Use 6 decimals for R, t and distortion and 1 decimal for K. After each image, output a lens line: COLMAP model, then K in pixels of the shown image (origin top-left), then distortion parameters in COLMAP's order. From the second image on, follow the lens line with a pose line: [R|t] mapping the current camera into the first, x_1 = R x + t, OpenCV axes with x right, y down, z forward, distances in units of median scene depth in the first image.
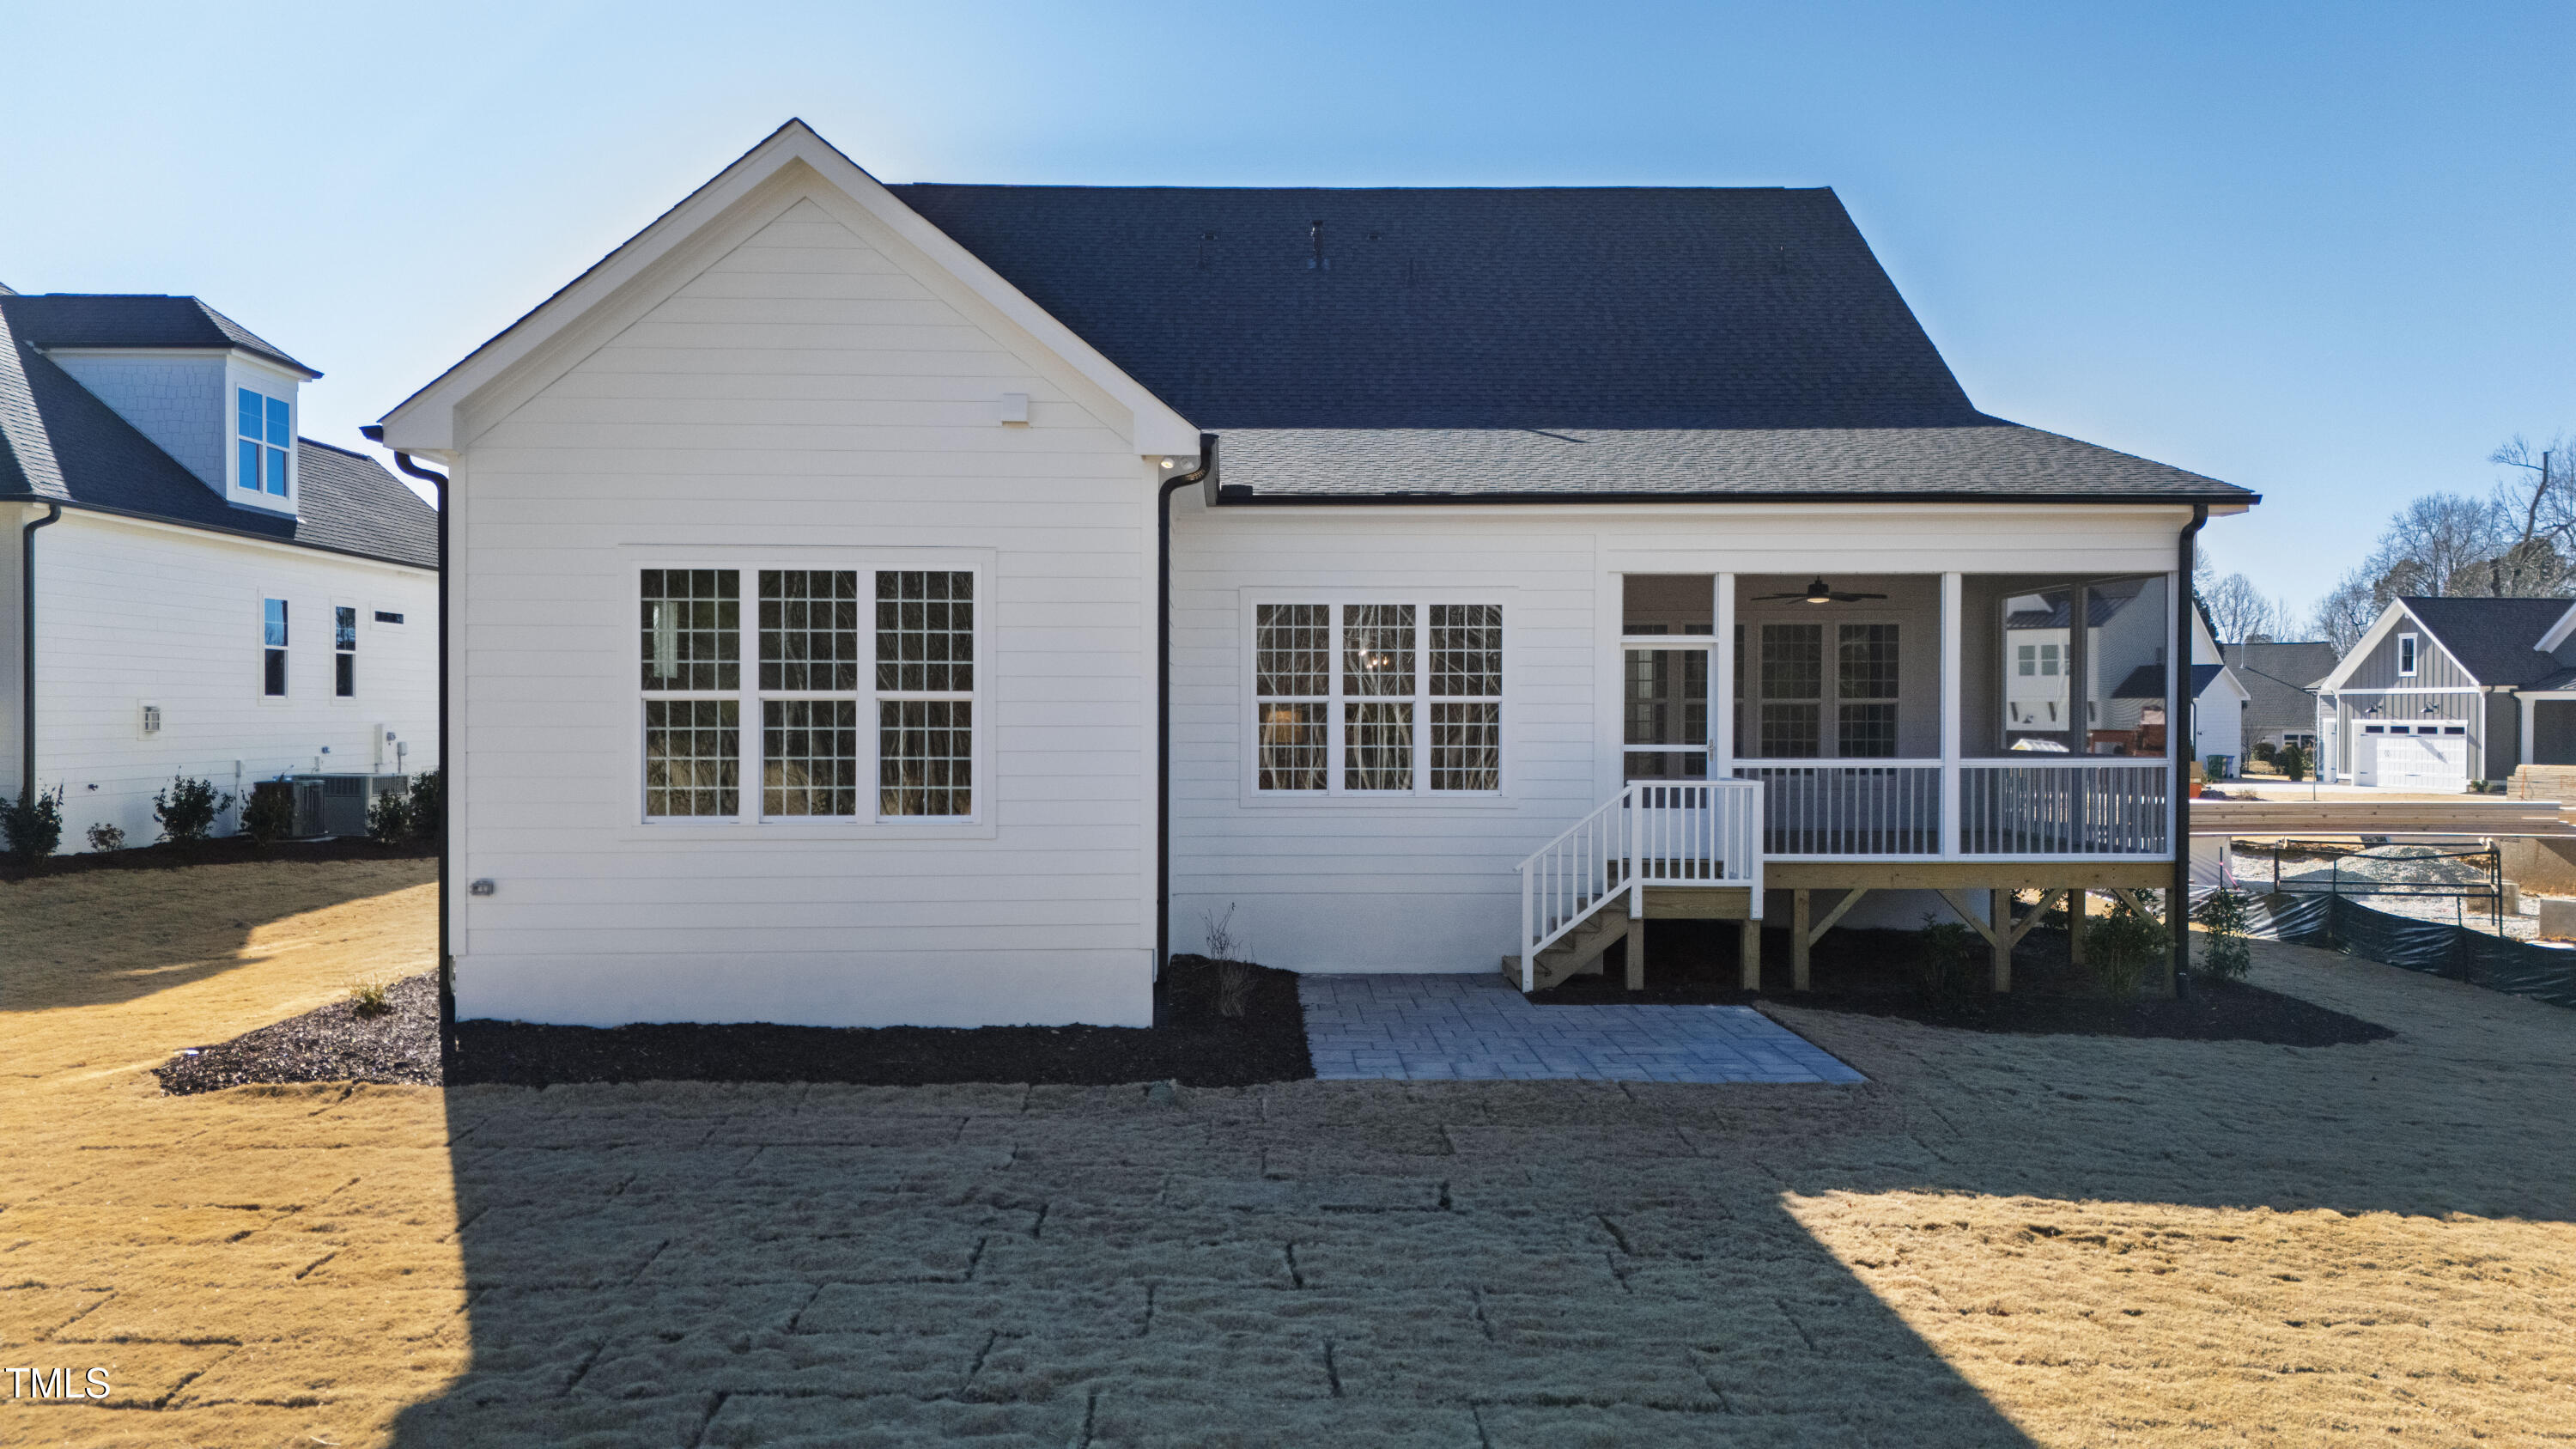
lens RADIAL K [[1919.0, 0, 1288.0], [0, 1919.0, 724.5], [0, 0, 1]] dist [0.031344, -0.004975]
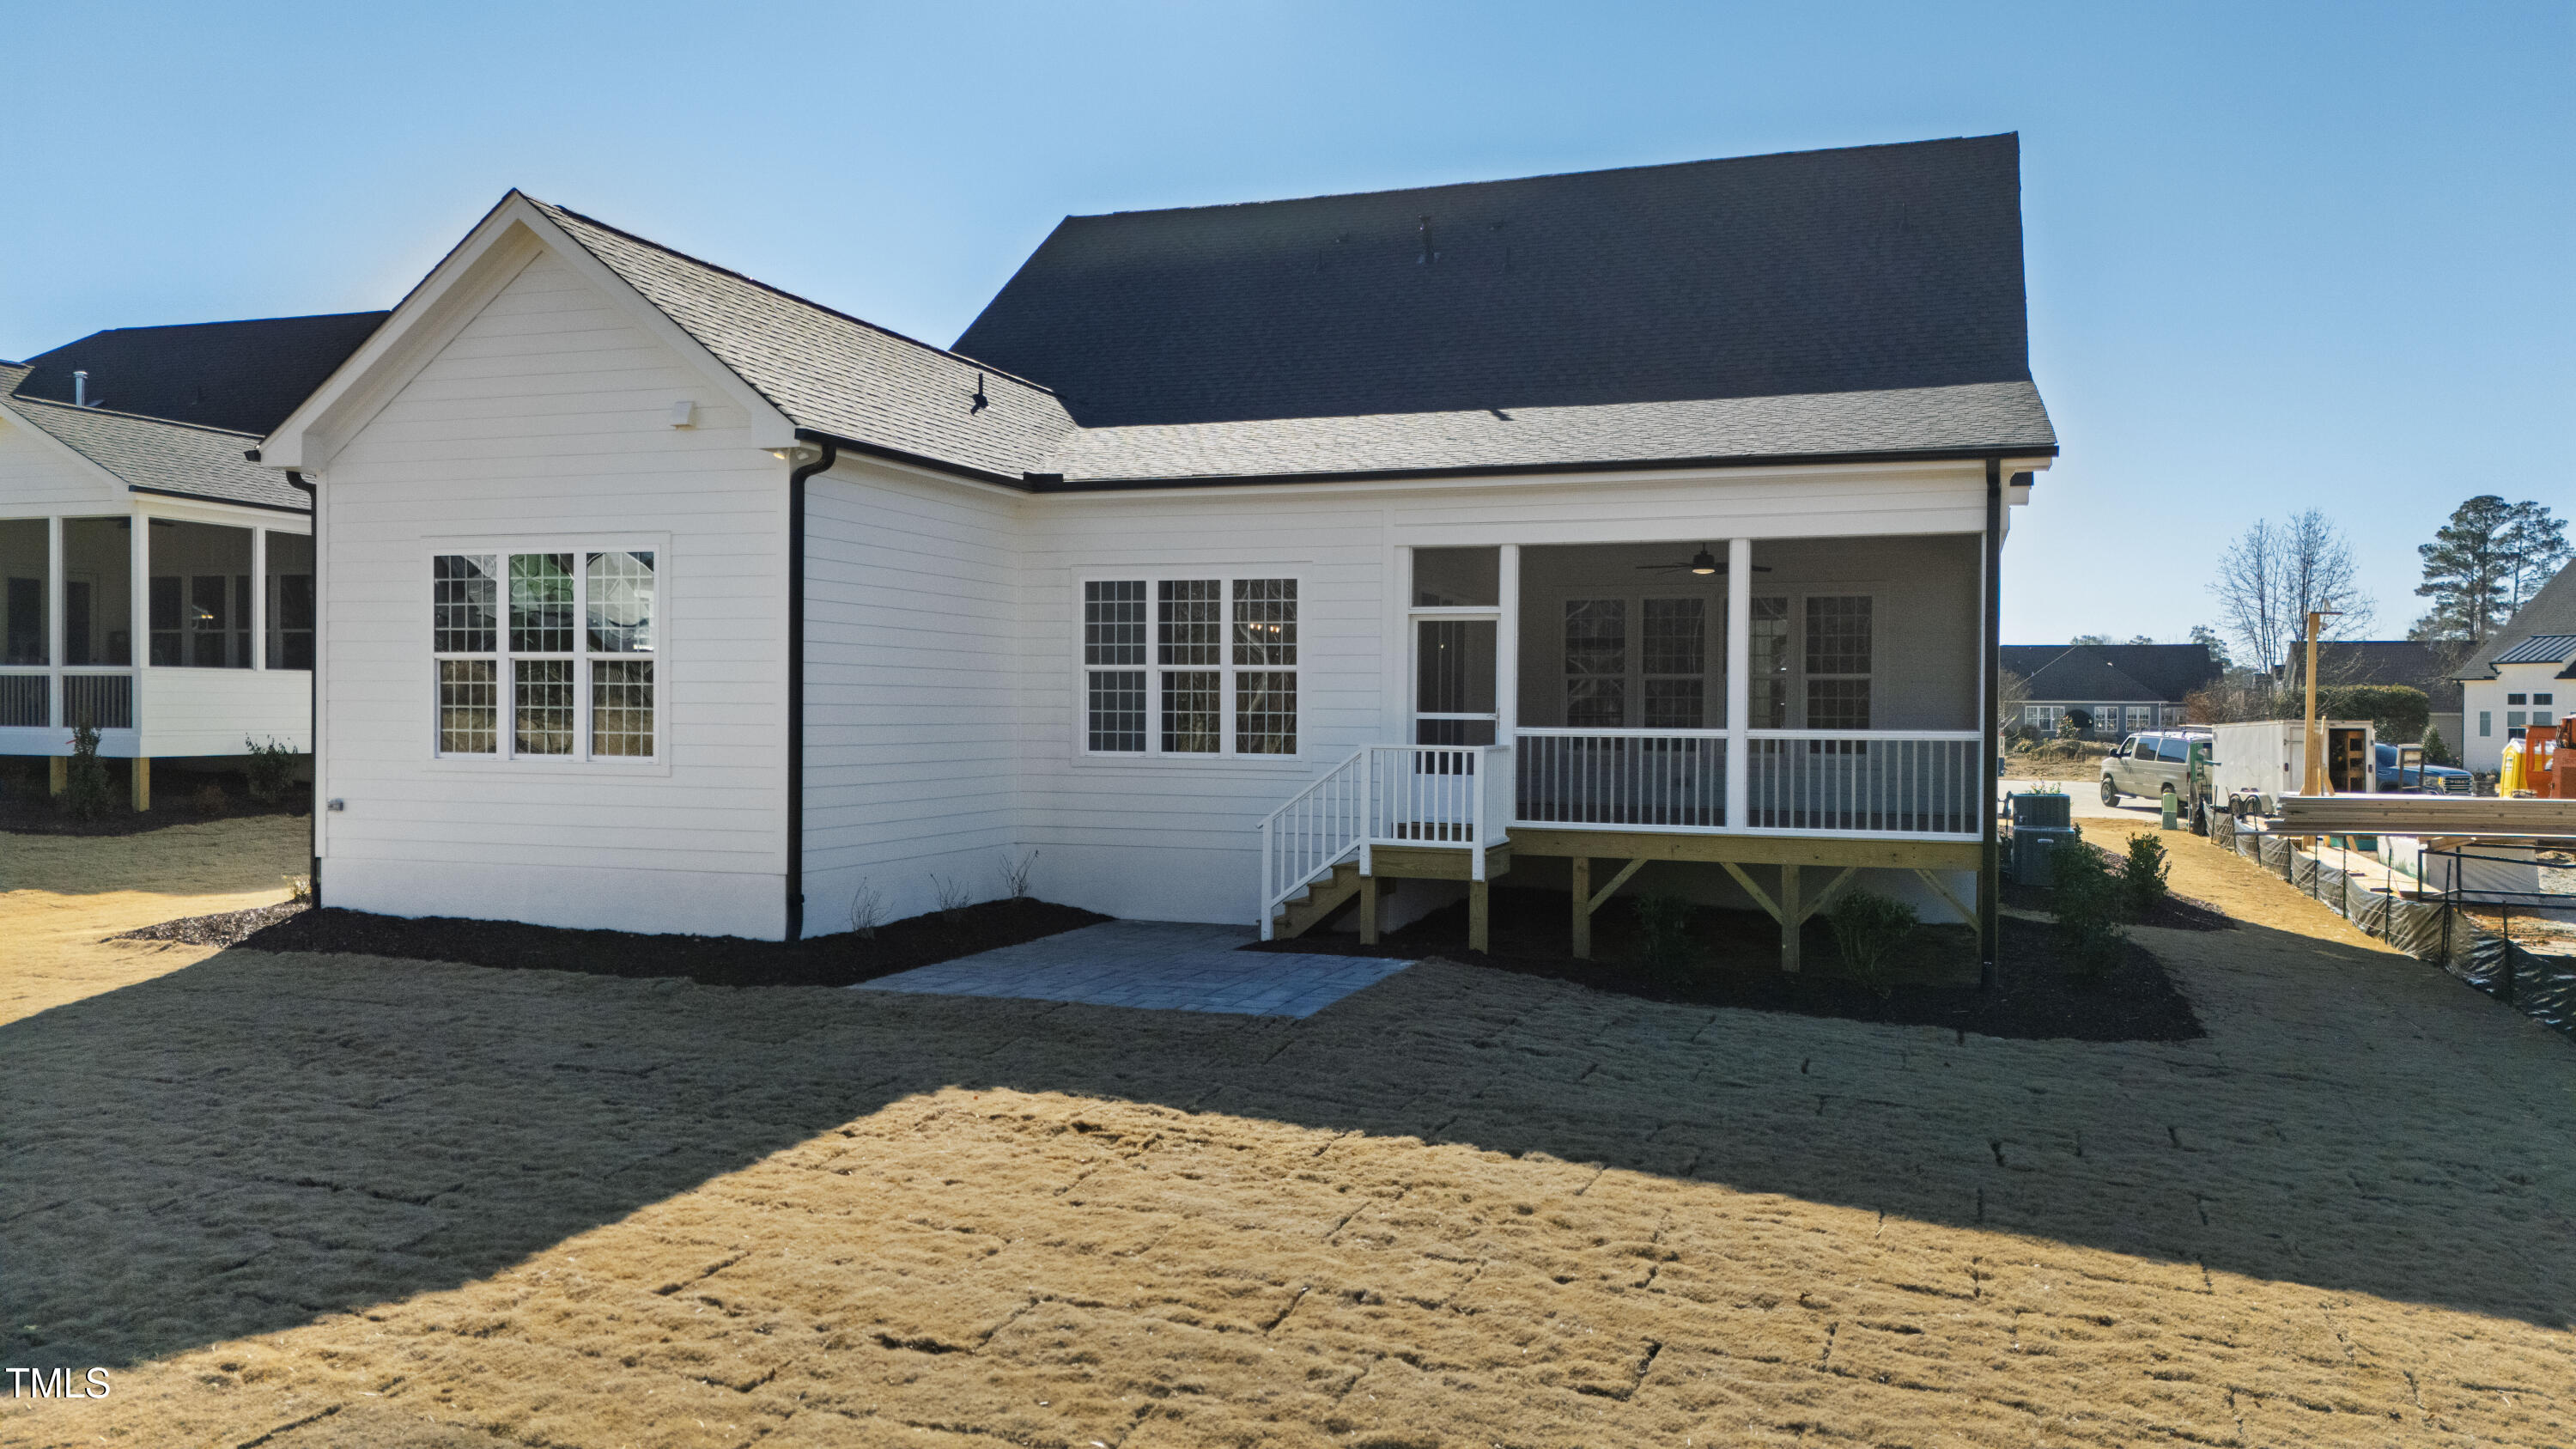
lens RADIAL K [[1919.0, 0, 1288.0], [0, 1919.0, 724.5], [0, 0, 1]] dist [0.031344, -0.004975]
pose [[0.939213, 0.011282, -0.343150, 0.468402], [-0.010503, 0.999936, 0.004129, 0.013668], [0.343175, -0.000274, 0.939272, 0.003853]]
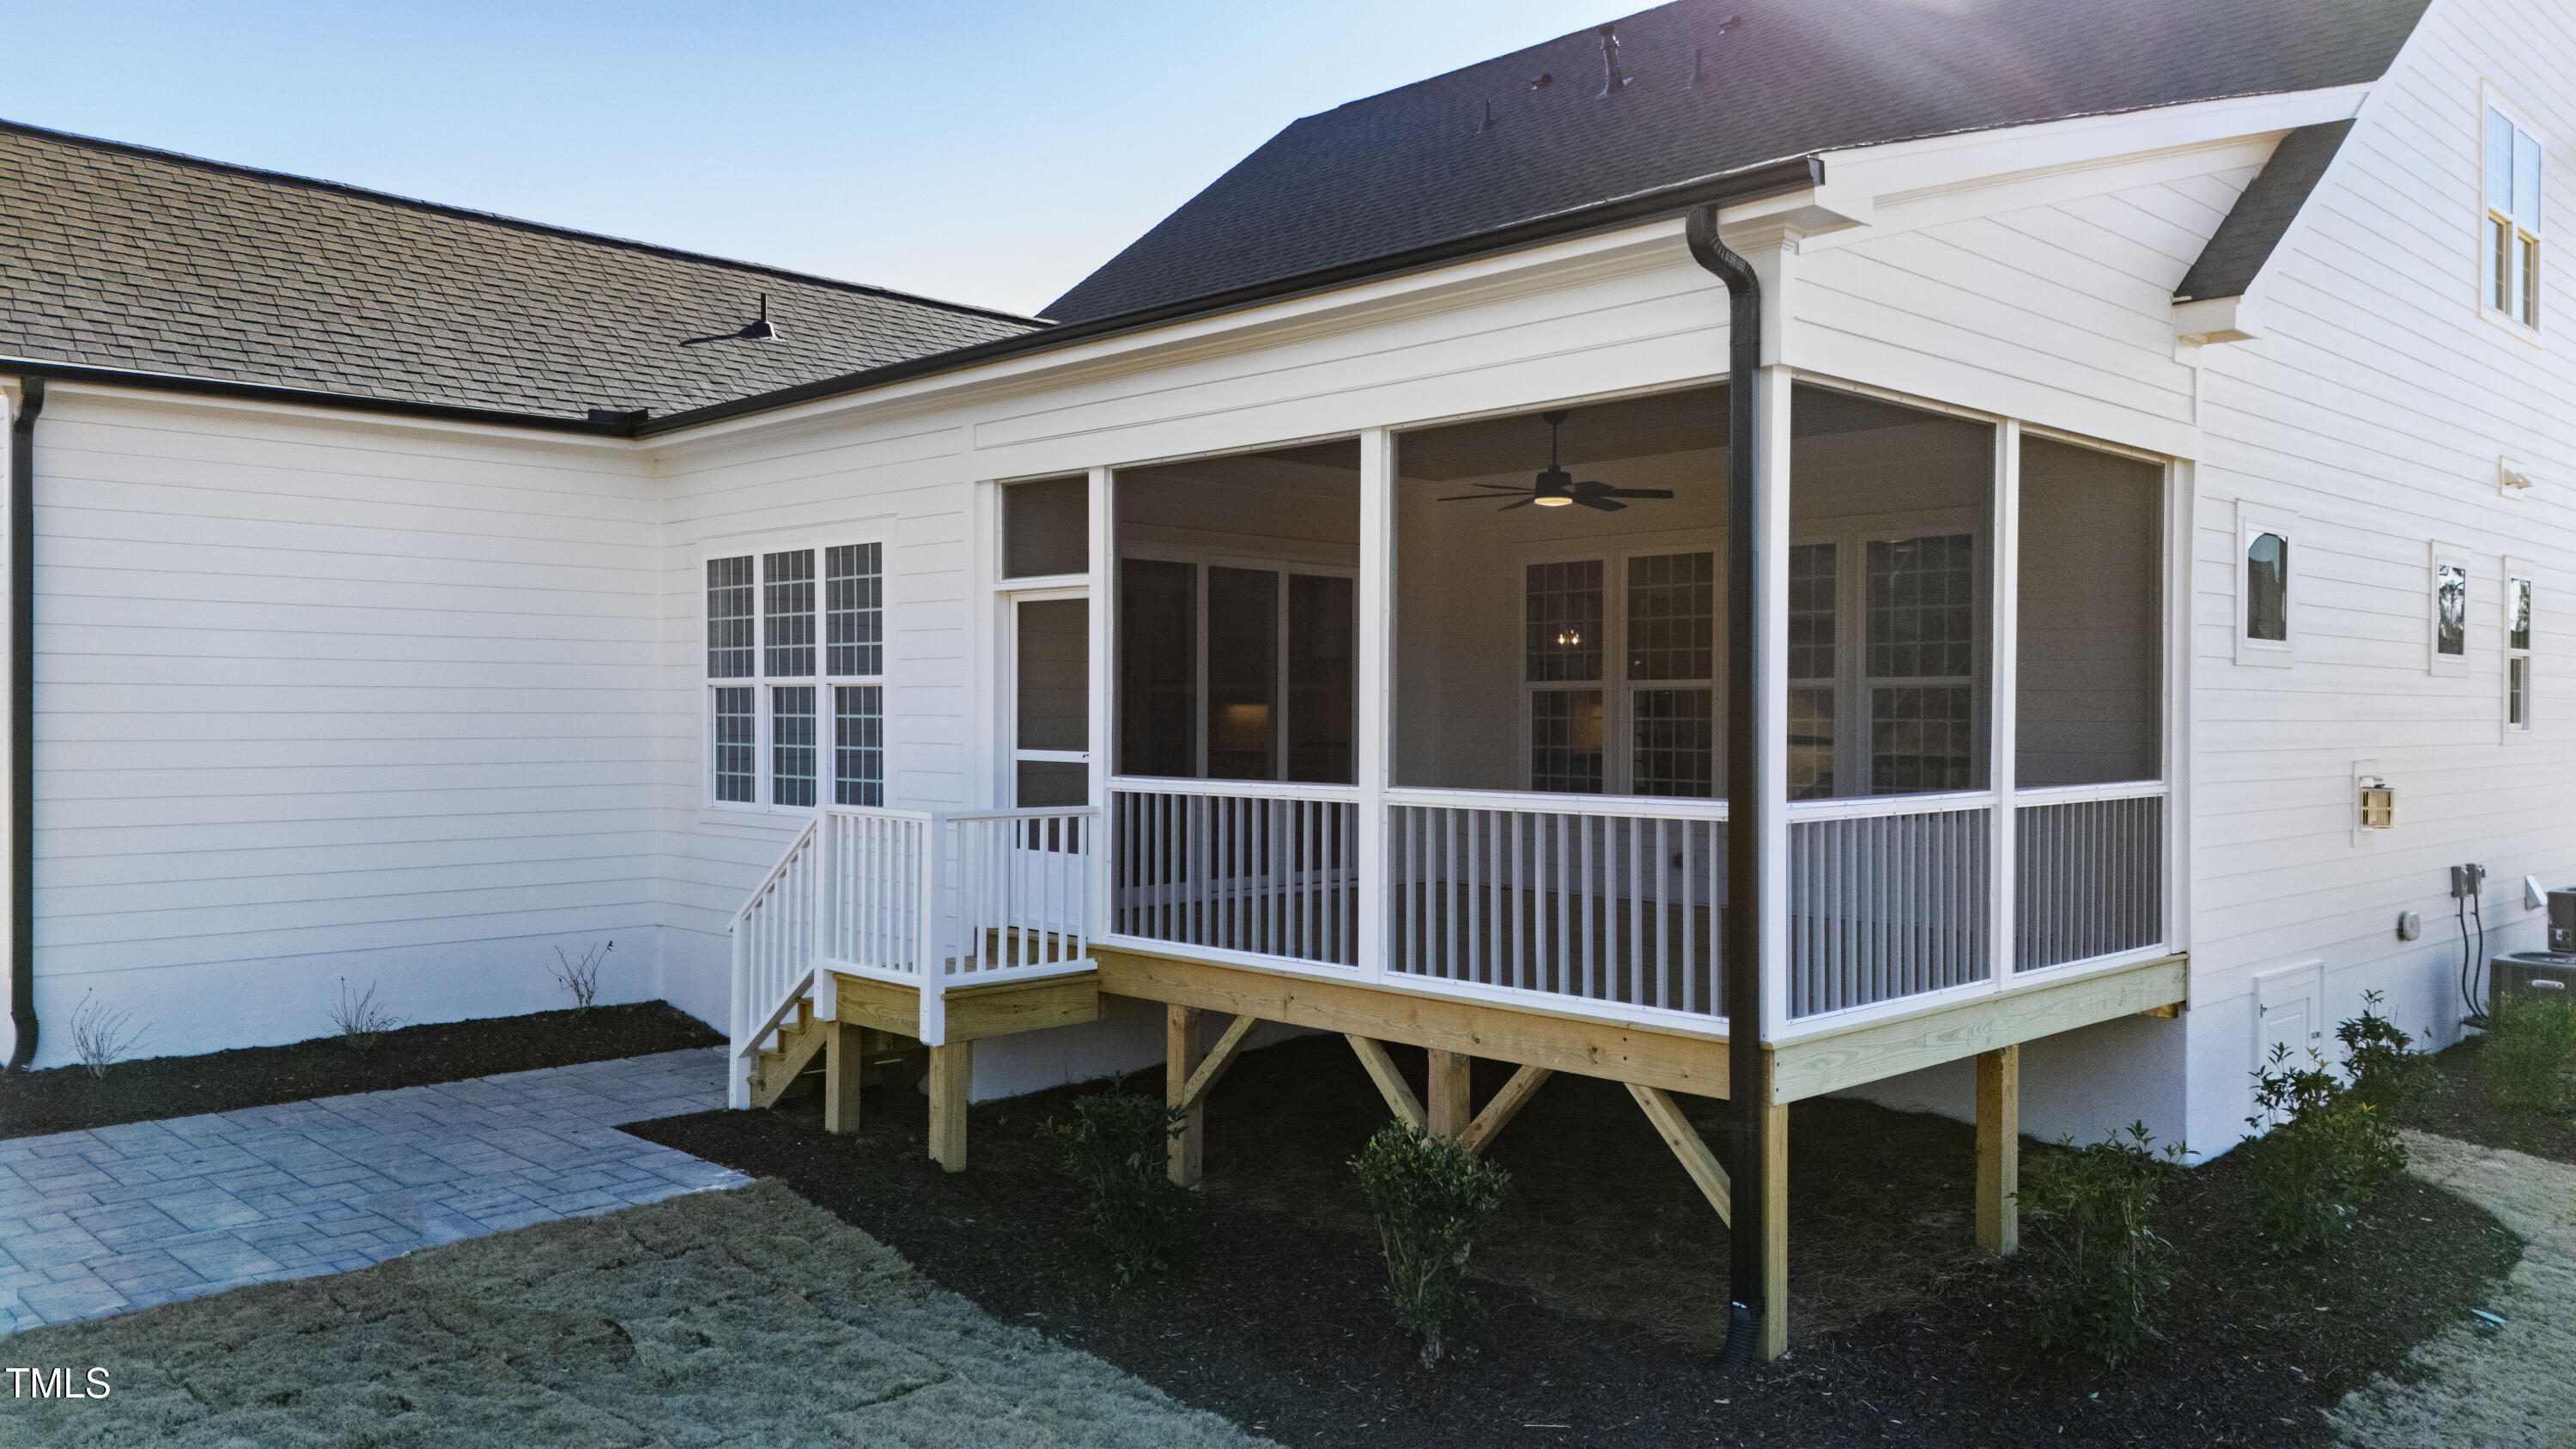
lens RADIAL K [[1919.0, 0, 1288.0], [0, 1919.0, 724.5], [0, 0, 1]] dist [0.031344, -0.004975]
pose [[0.687386, 0.007983, -0.726248, 0.708777], [-0.005546, 0.999968, 0.005742, -0.001757], [0.726271, 0.000081, 0.687409, 0.630457]]
